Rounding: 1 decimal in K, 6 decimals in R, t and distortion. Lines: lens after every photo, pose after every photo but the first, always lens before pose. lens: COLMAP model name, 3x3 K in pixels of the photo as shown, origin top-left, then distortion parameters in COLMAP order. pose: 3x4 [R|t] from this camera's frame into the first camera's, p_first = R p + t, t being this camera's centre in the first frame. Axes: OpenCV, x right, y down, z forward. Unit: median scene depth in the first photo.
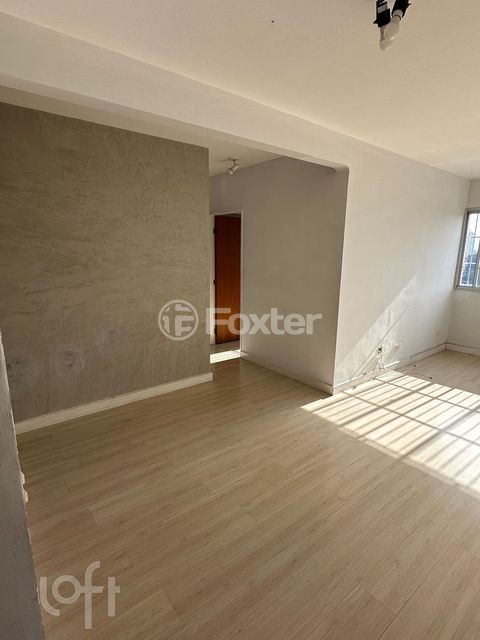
lens RADIAL K [[336.0, 0, 238.4], [0, 336.0, 319.8], [0, 0, 1]] dist [-0.010515, -0.001420]
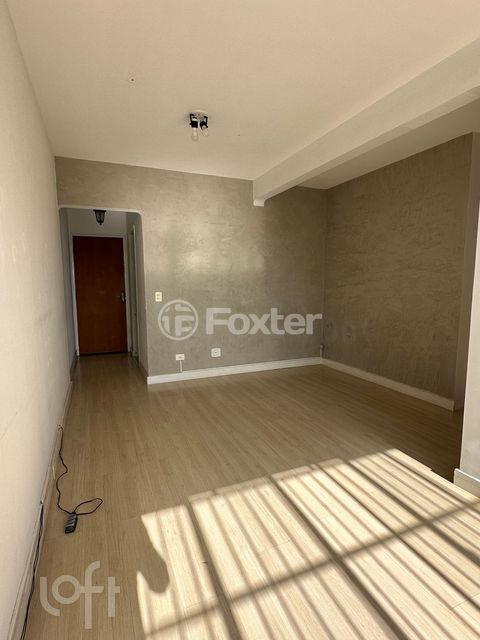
lens RADIAL K [[336.0, 0, 239.8], [0, 336.0, 319.9], [0, 0, 1]] dist [-0.010515, -0.001420]
pose [[-0.254132, 0.102726, -0.961698, 1.065315], [-0.197099, 0.967976, 0.155481, -0.073876], [0.946873, 0.229063, -0.225747, 0.853793]]
